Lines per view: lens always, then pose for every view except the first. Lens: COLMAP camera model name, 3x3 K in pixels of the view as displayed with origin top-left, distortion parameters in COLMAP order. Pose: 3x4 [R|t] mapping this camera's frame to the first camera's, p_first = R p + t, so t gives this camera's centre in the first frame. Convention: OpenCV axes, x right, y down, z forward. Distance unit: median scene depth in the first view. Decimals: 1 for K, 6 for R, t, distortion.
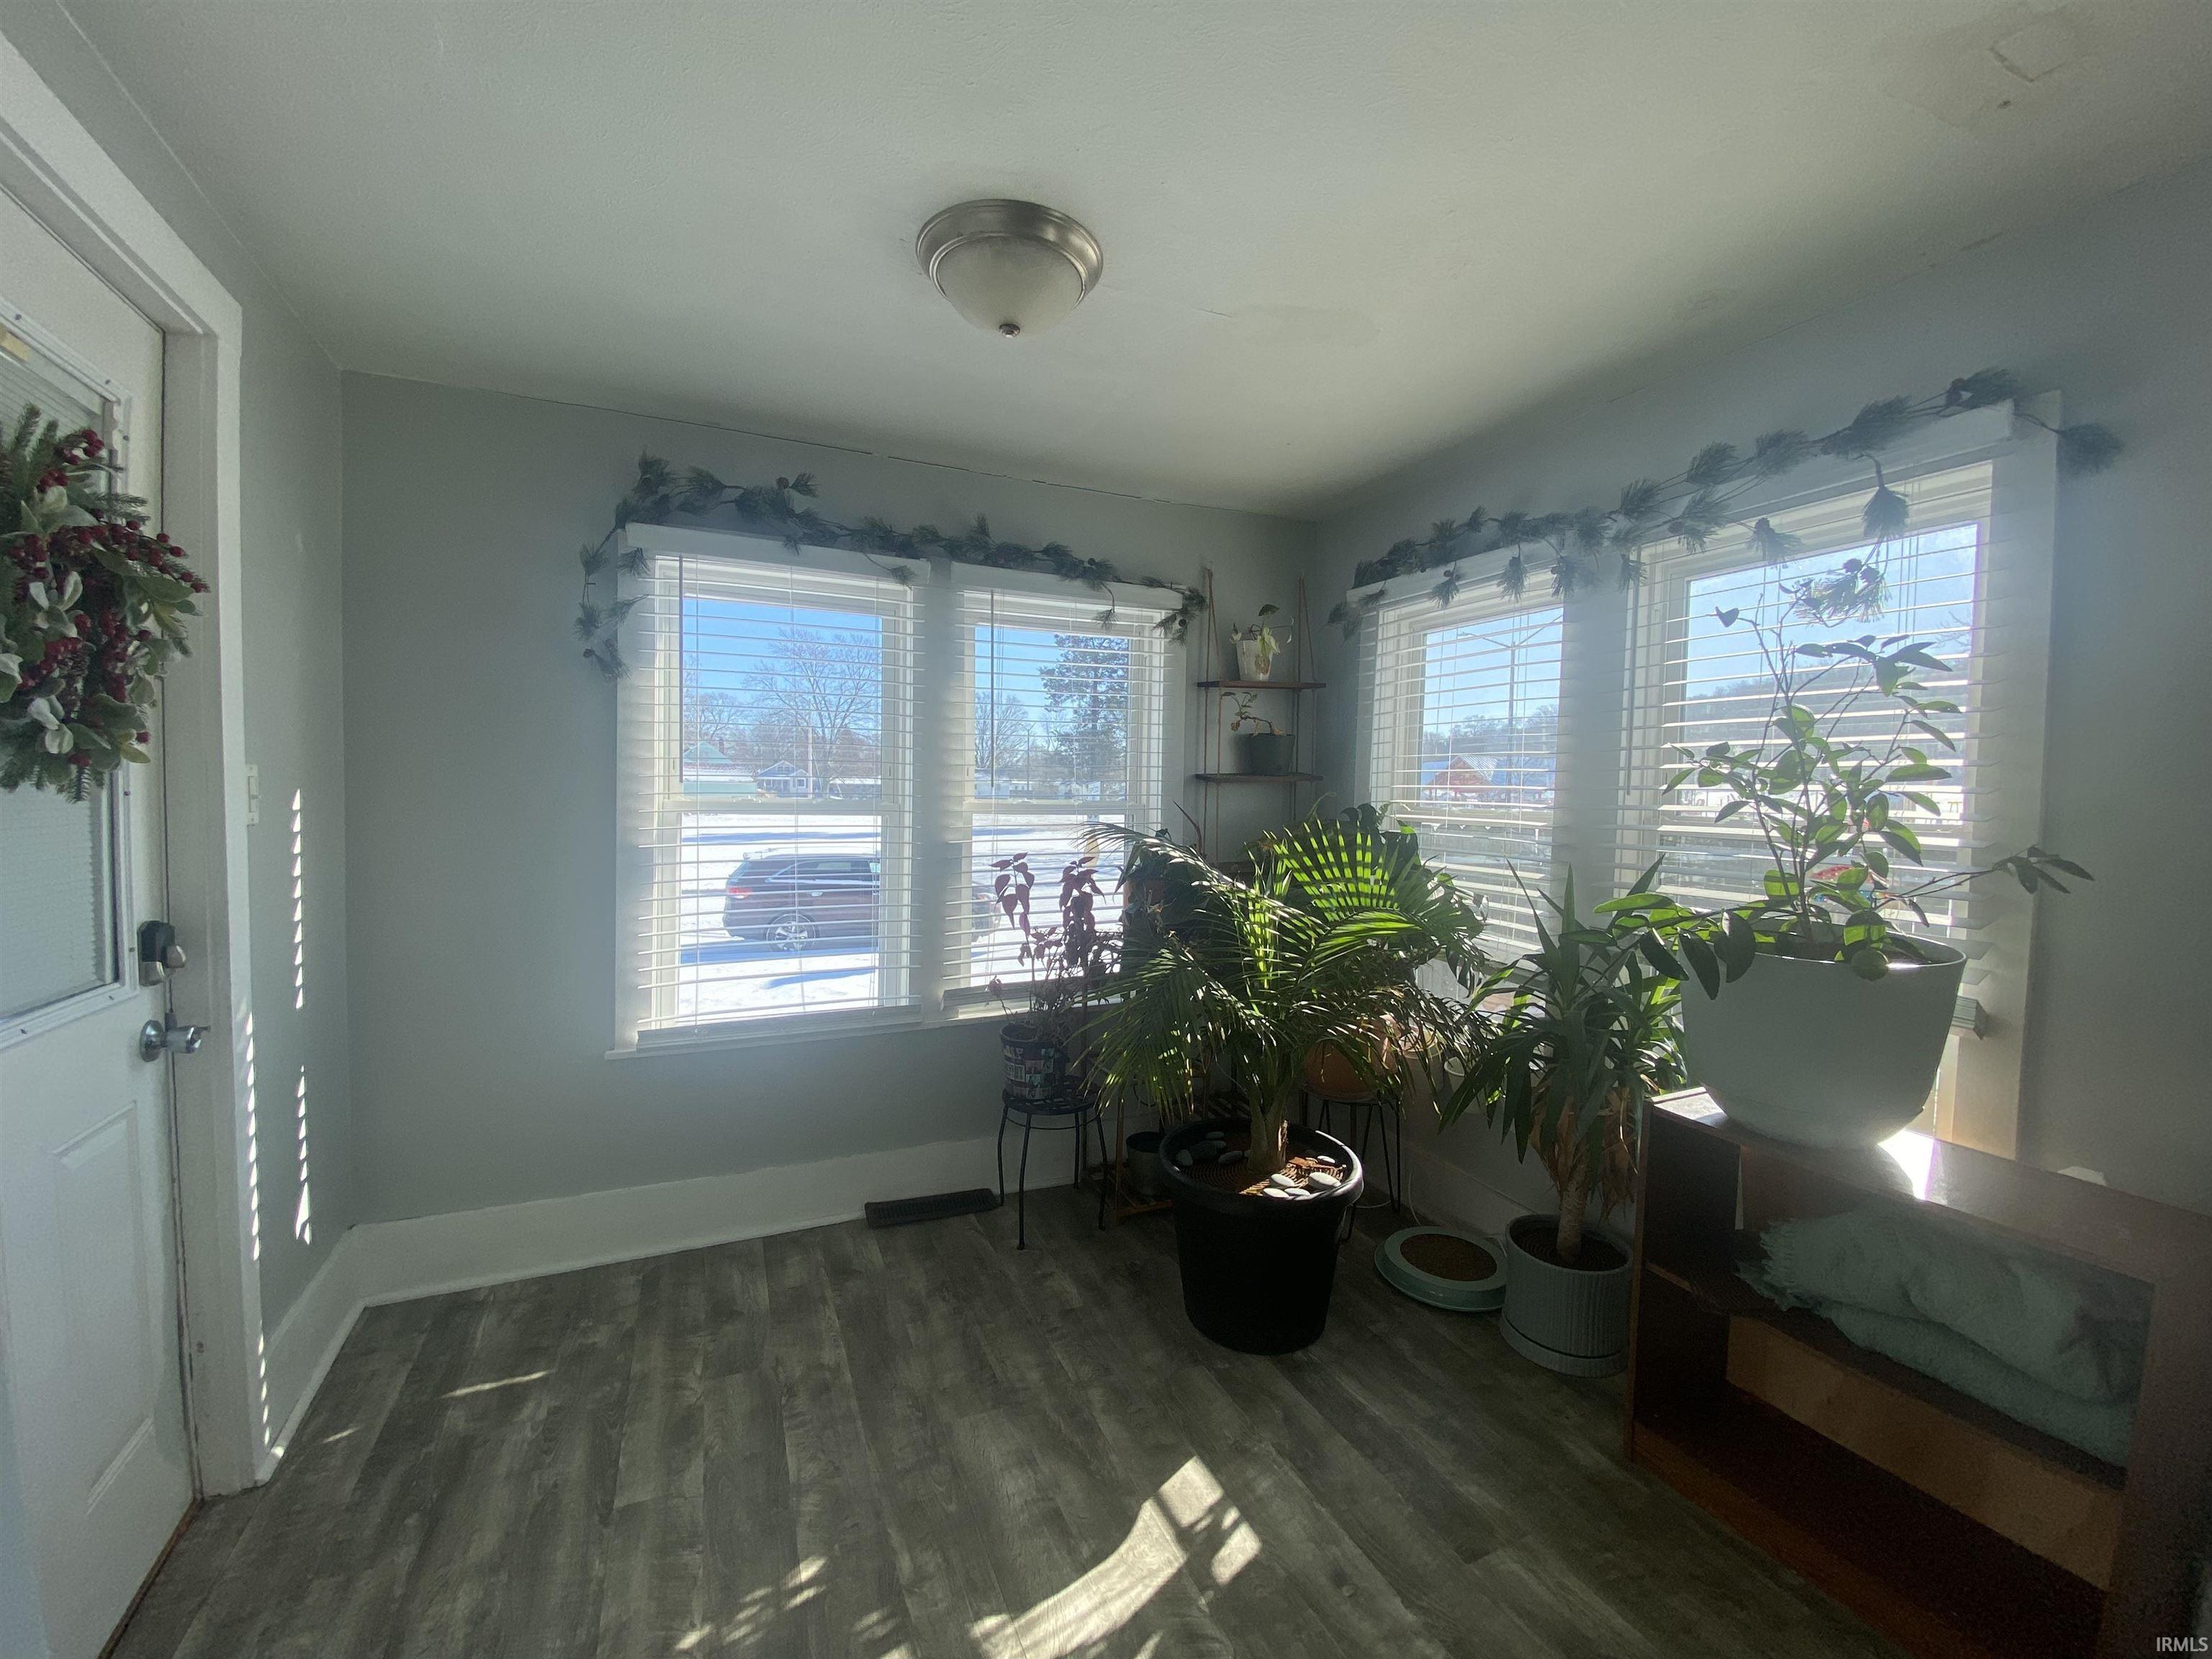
lens RADIAL K [[881.8, 0, 1109.4], [0, 881.8, 831.6], [0, 0, 1]] dist [0.025269, -0.024315]
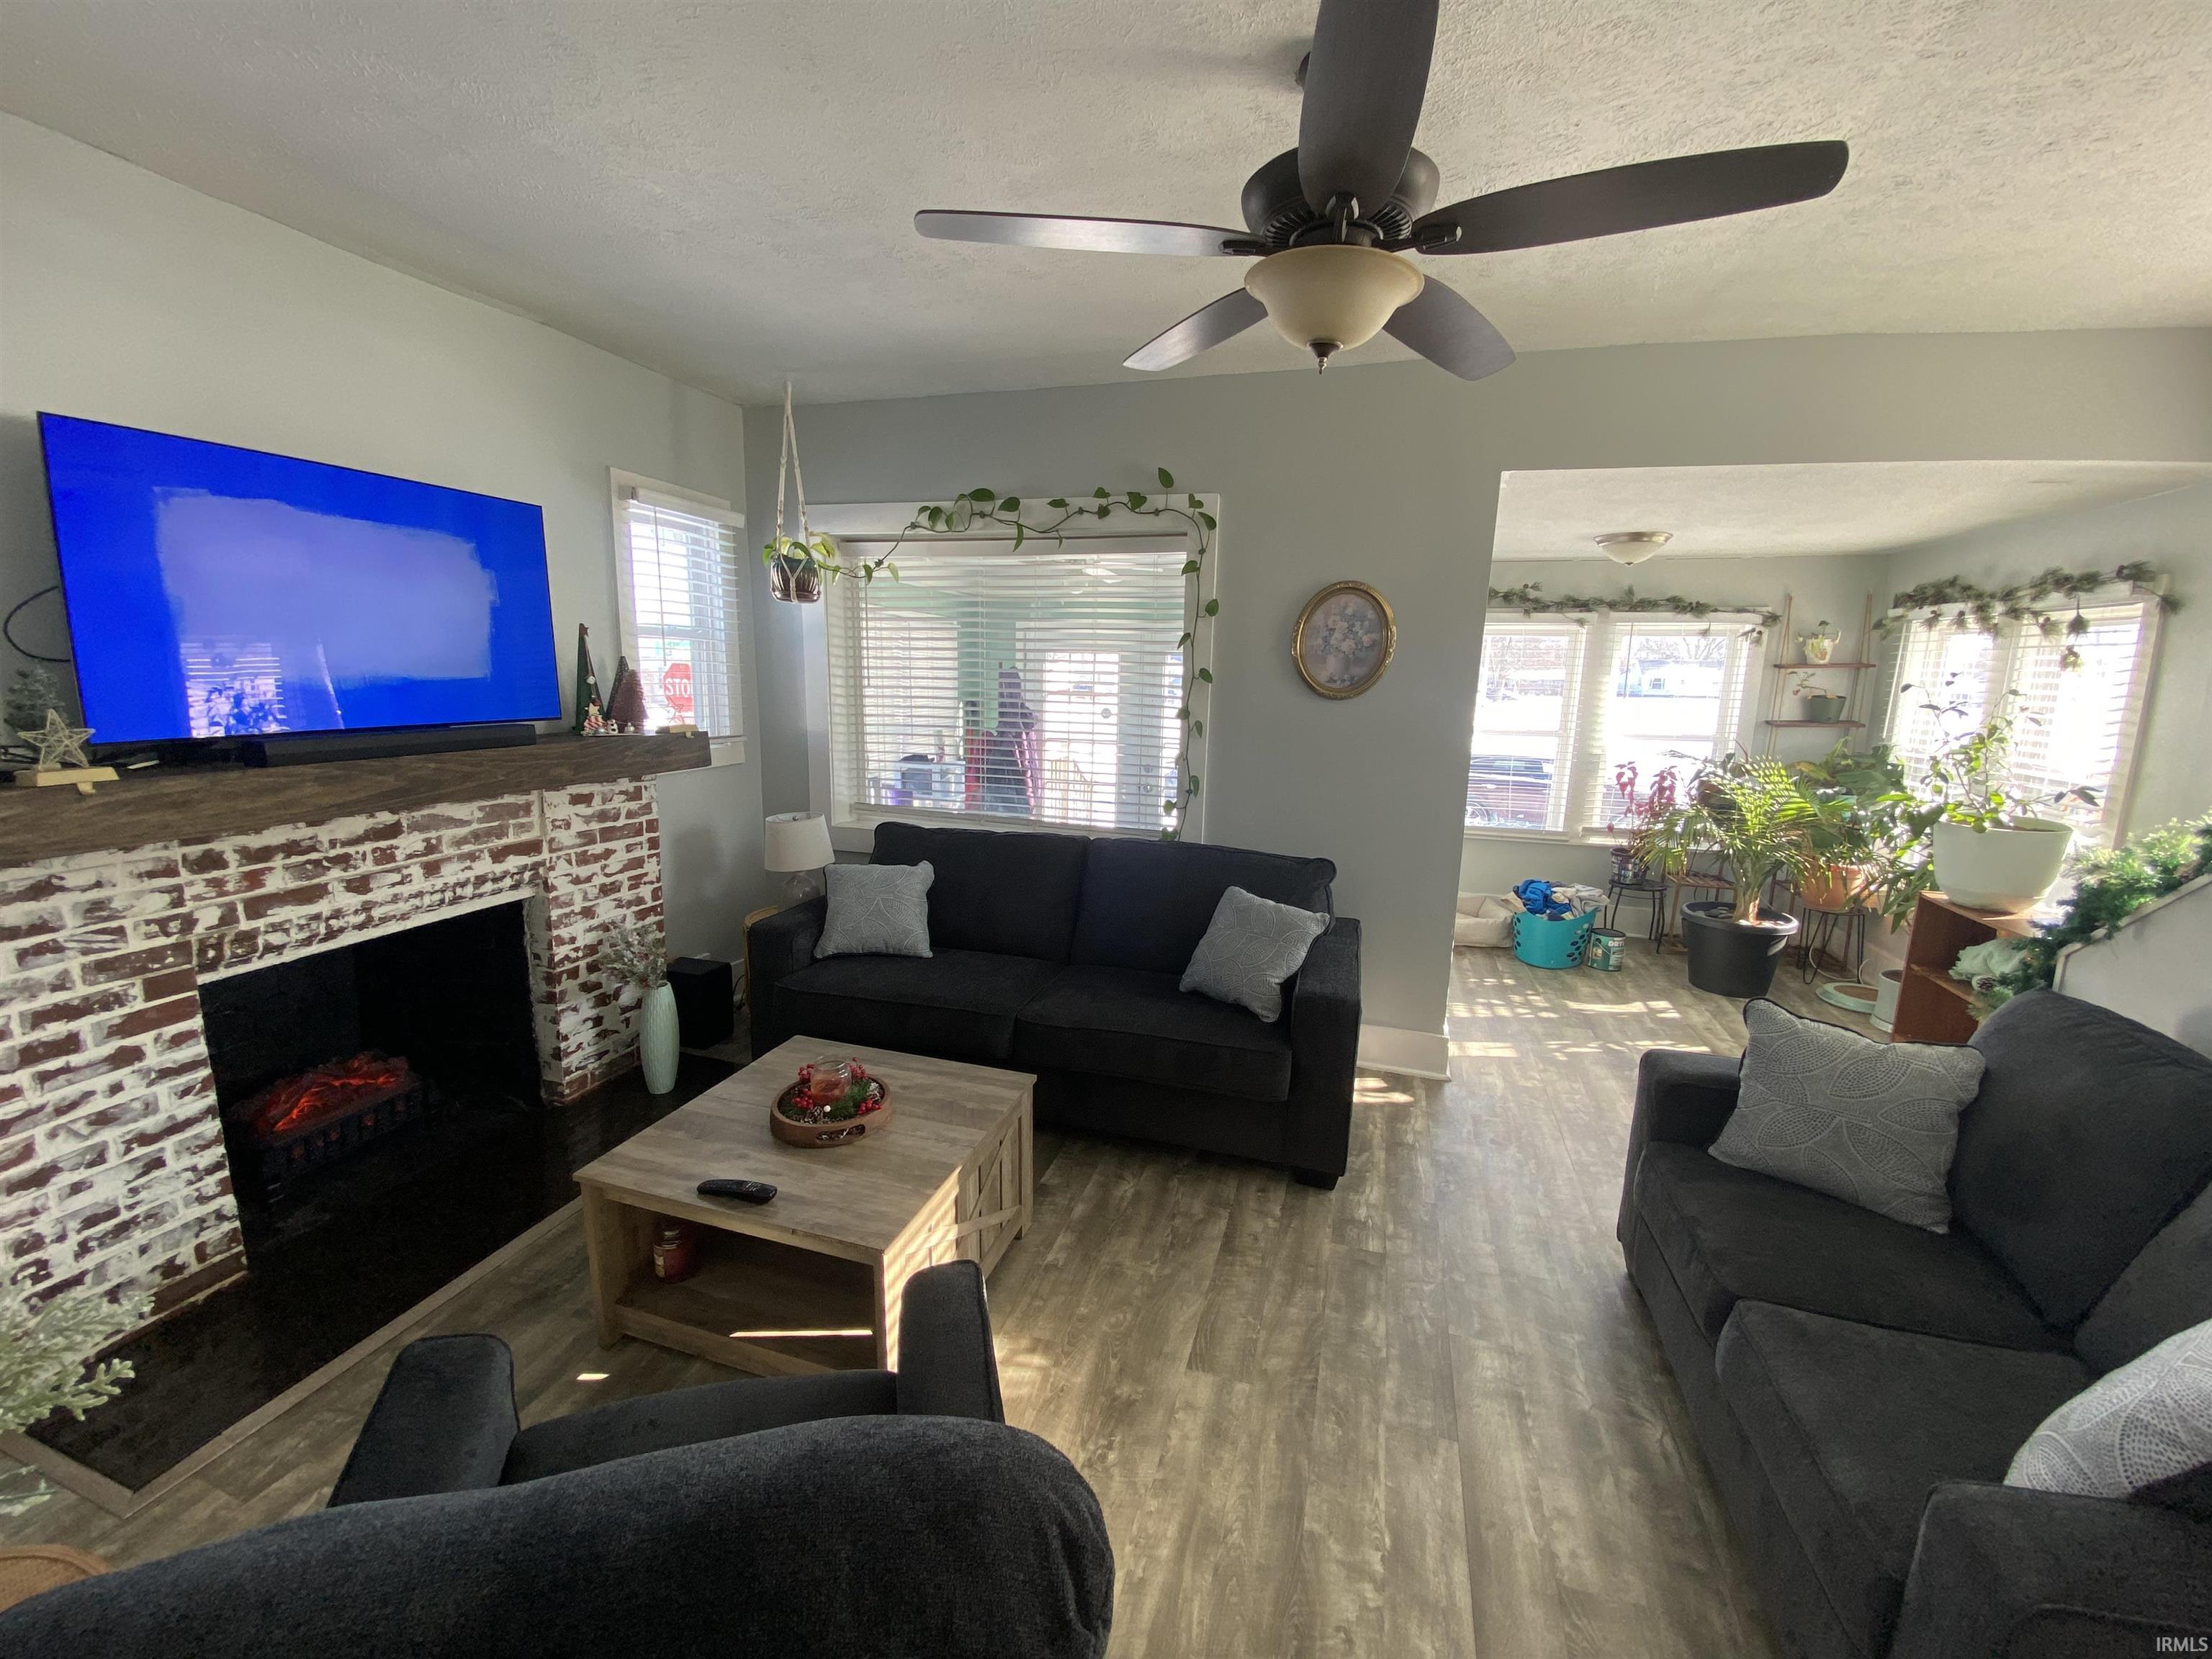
lens RADIAL K [[881.4, 0, 1104.2], [0, 881.4, 831.0], [0, 0, 1]] dist [0.022452, -0.016777]
pose [[0.750801, 0.113444, -0.650713, 0.315771], [-0.037134, 0.990832, 0.129894, -0.033893], [0.659484, -0.073361, 0.748131, -1.256595]]
